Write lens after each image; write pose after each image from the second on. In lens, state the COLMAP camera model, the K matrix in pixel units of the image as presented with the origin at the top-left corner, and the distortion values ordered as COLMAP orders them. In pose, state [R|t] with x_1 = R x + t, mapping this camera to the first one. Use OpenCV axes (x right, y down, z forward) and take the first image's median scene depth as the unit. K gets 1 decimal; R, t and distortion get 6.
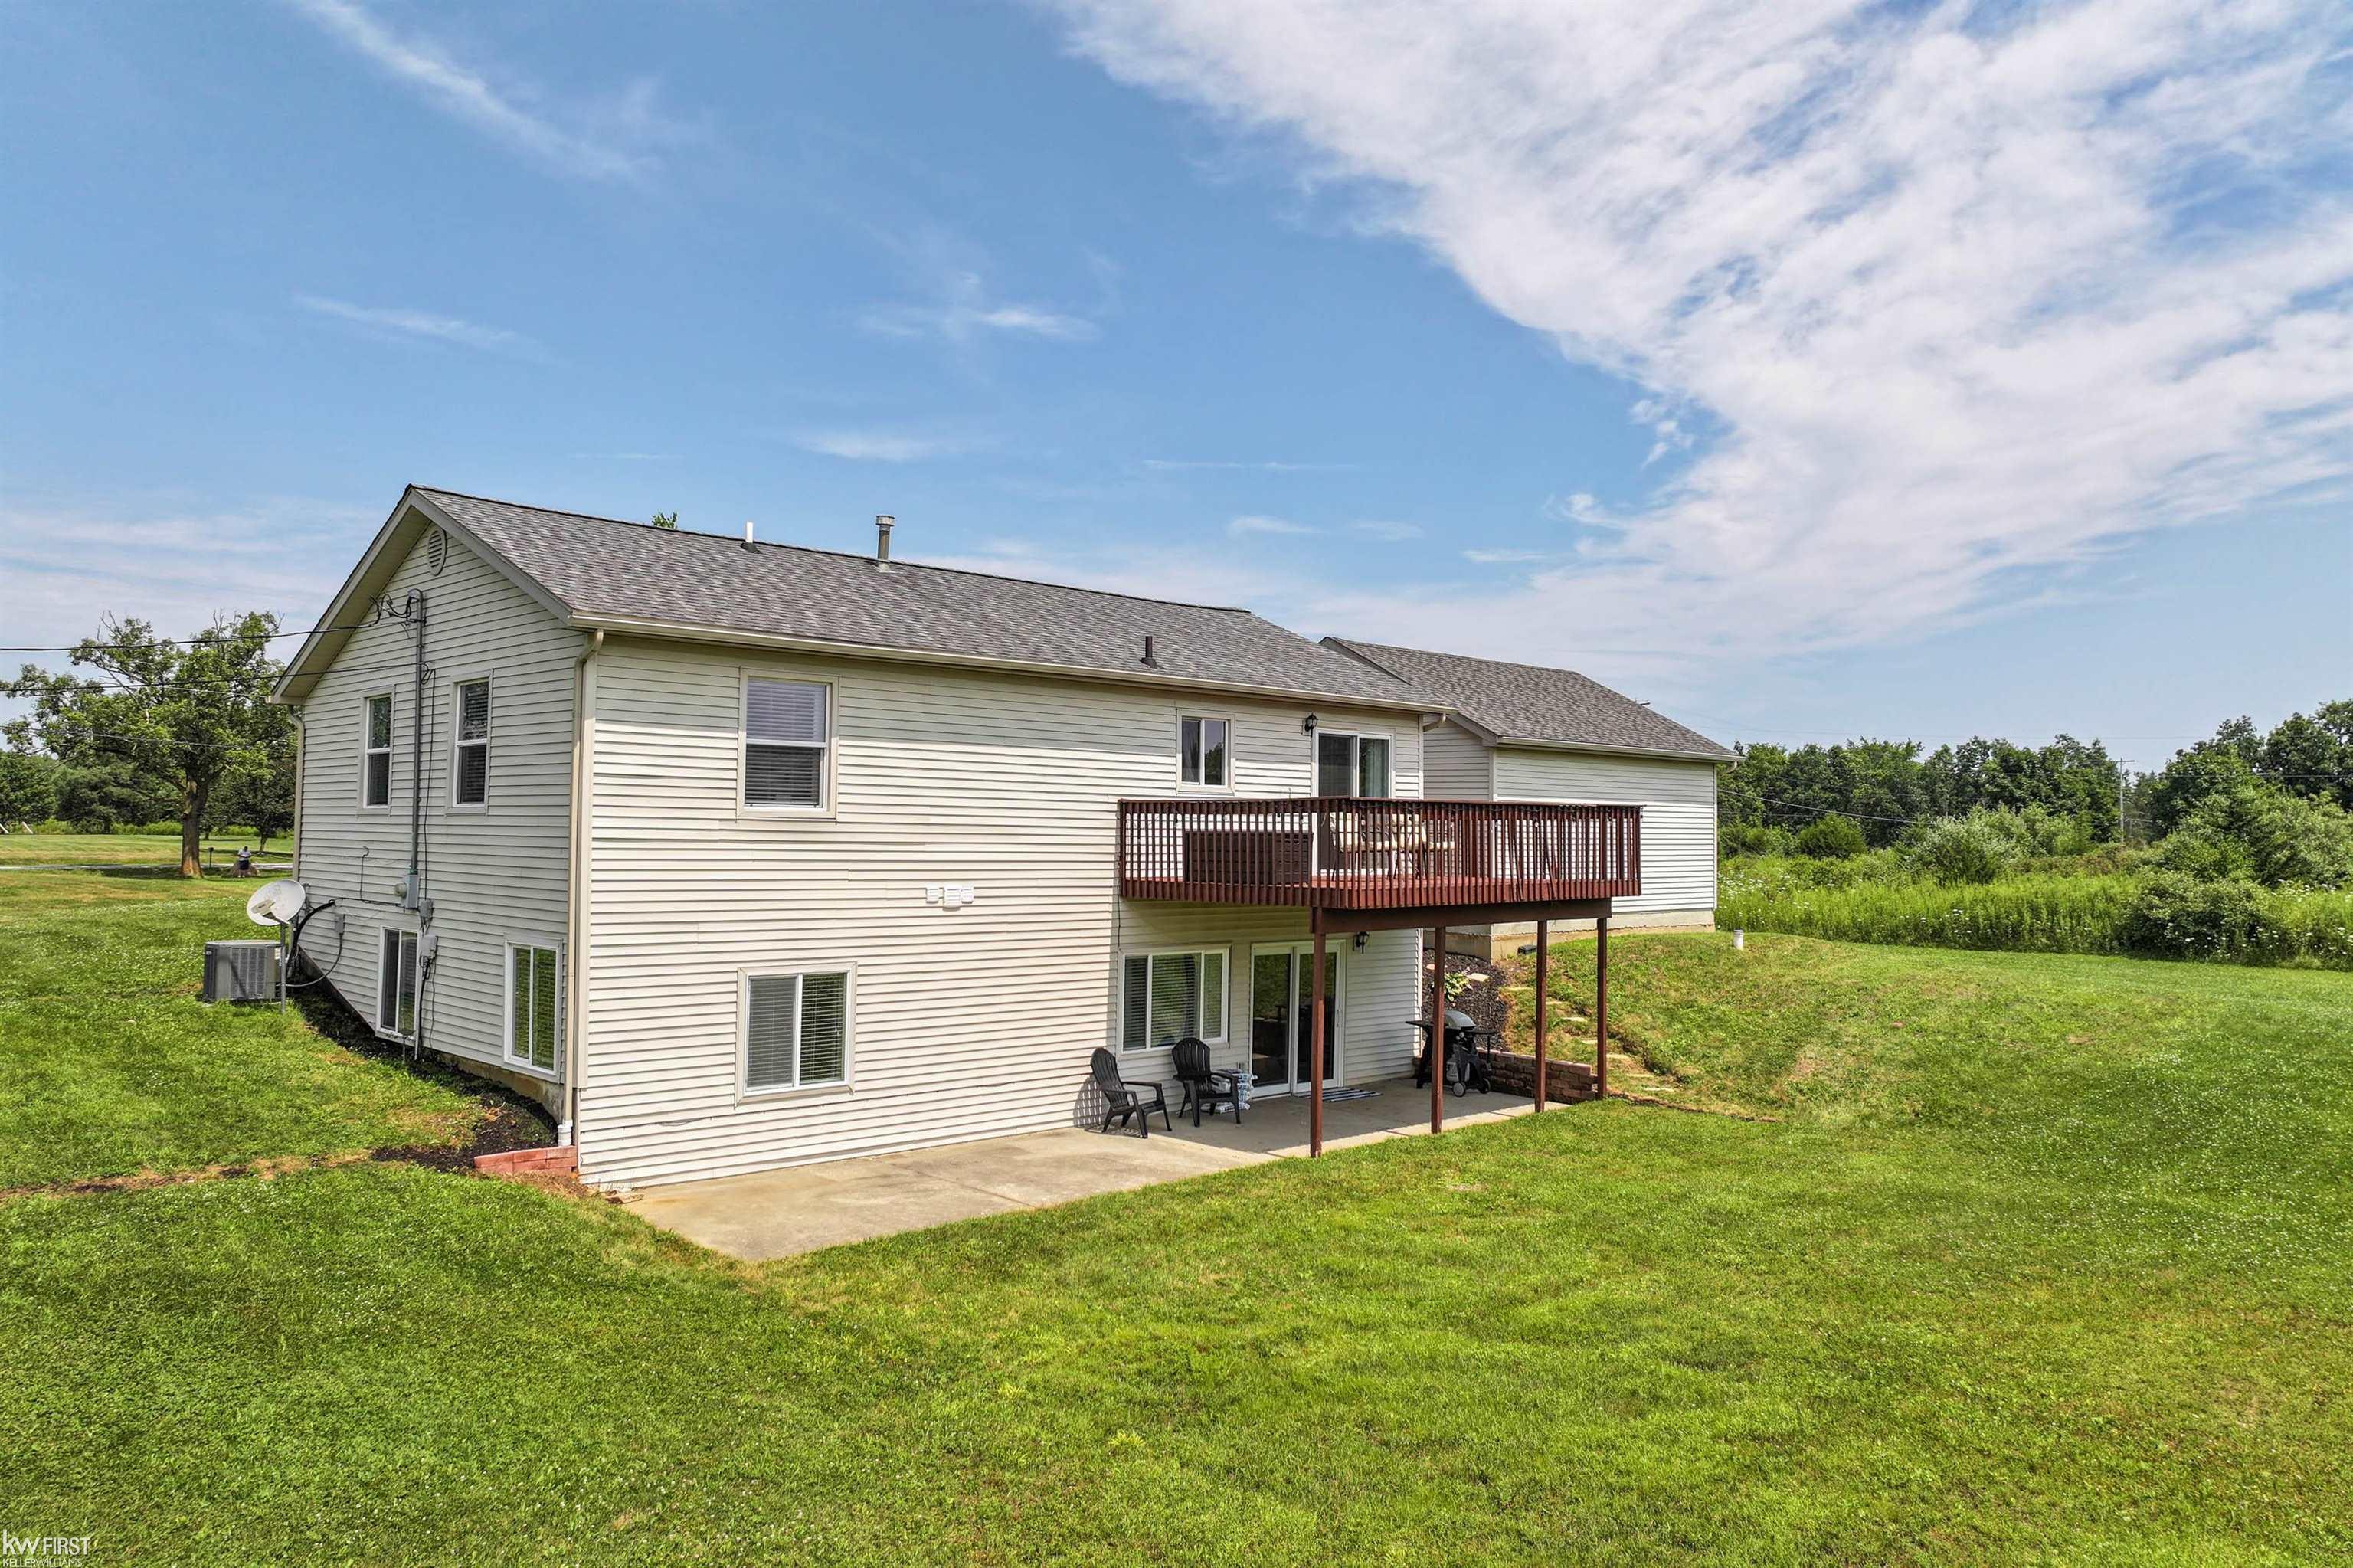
lens RADIAL K [[1650.8, 0, 1176.5], [0, 1650.8, 784.0], [0, 0, 1]] dist [0.004532, 0.008935]
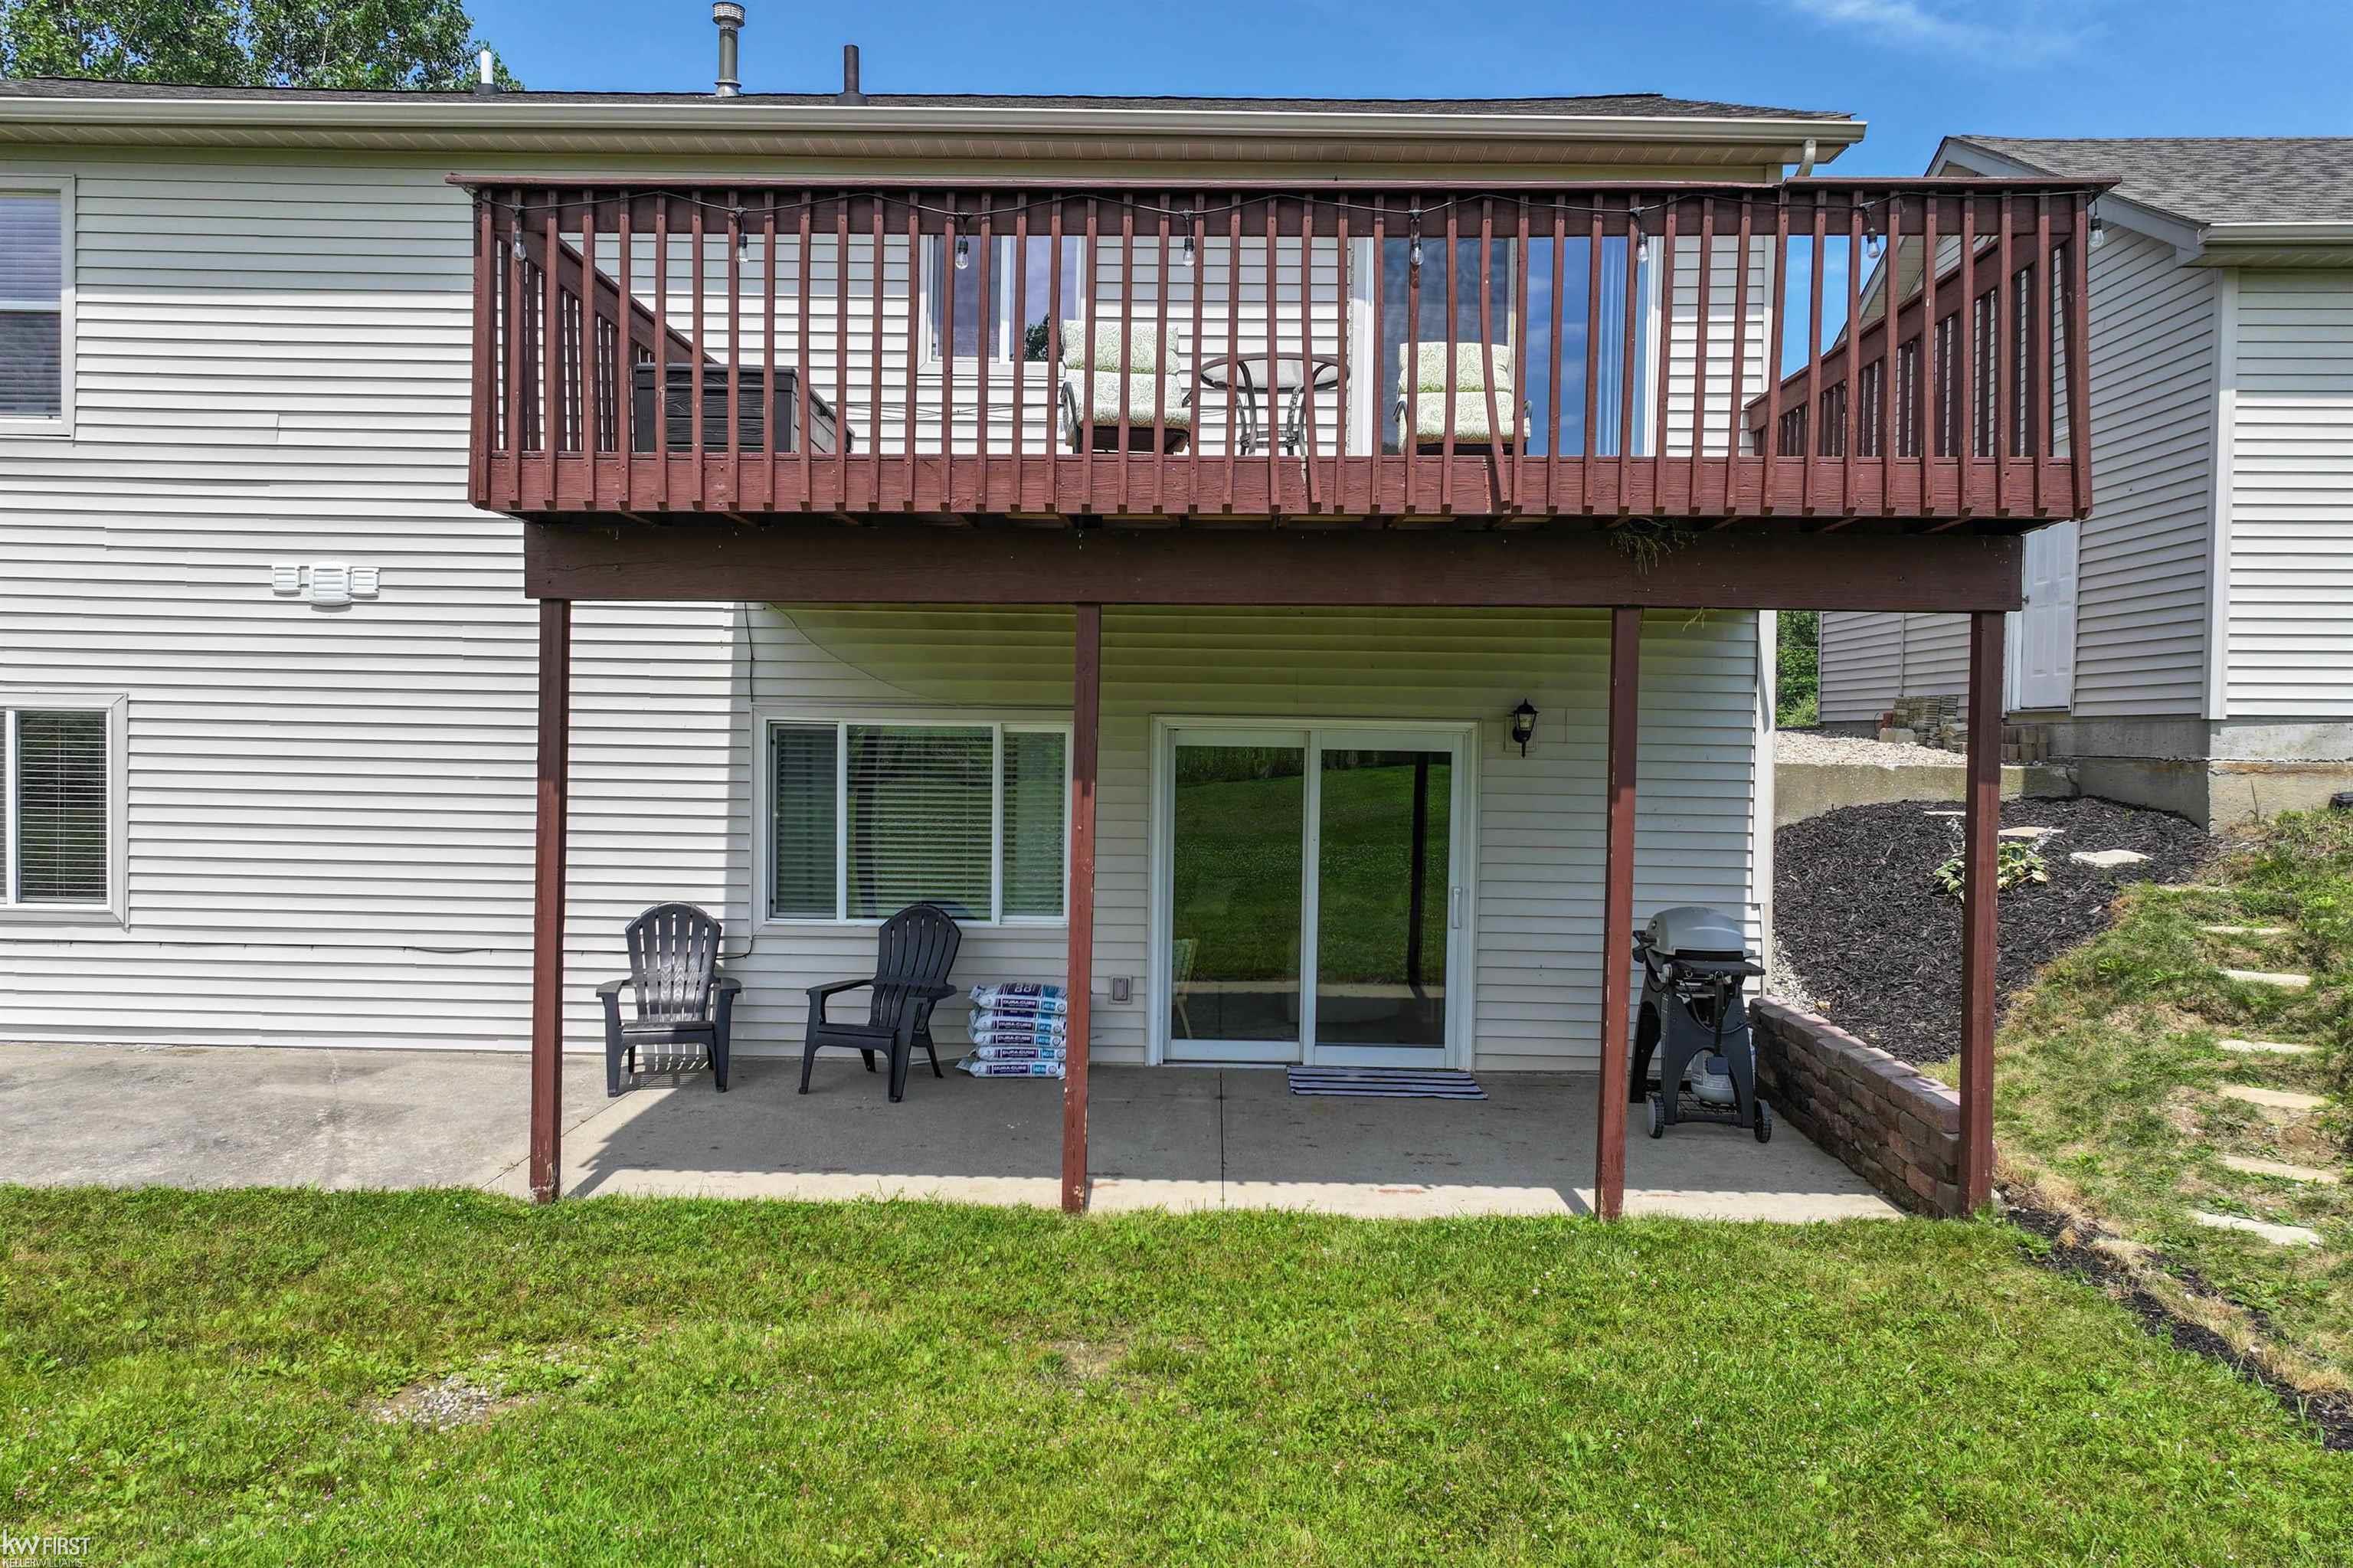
lens RADIAL K [[1644.3, 0, 1176.5], [0, 1644.3, 784.0], [0, 0, 1]] dist [-0.003501, 0.024995]
pose [[0.706684, 0.014097, -0.707389, 0.426460], [0.015423, 0.999257, 0.035322, 0.116910], [0.707361, -0.035872, 0.705942, 0.810801]]
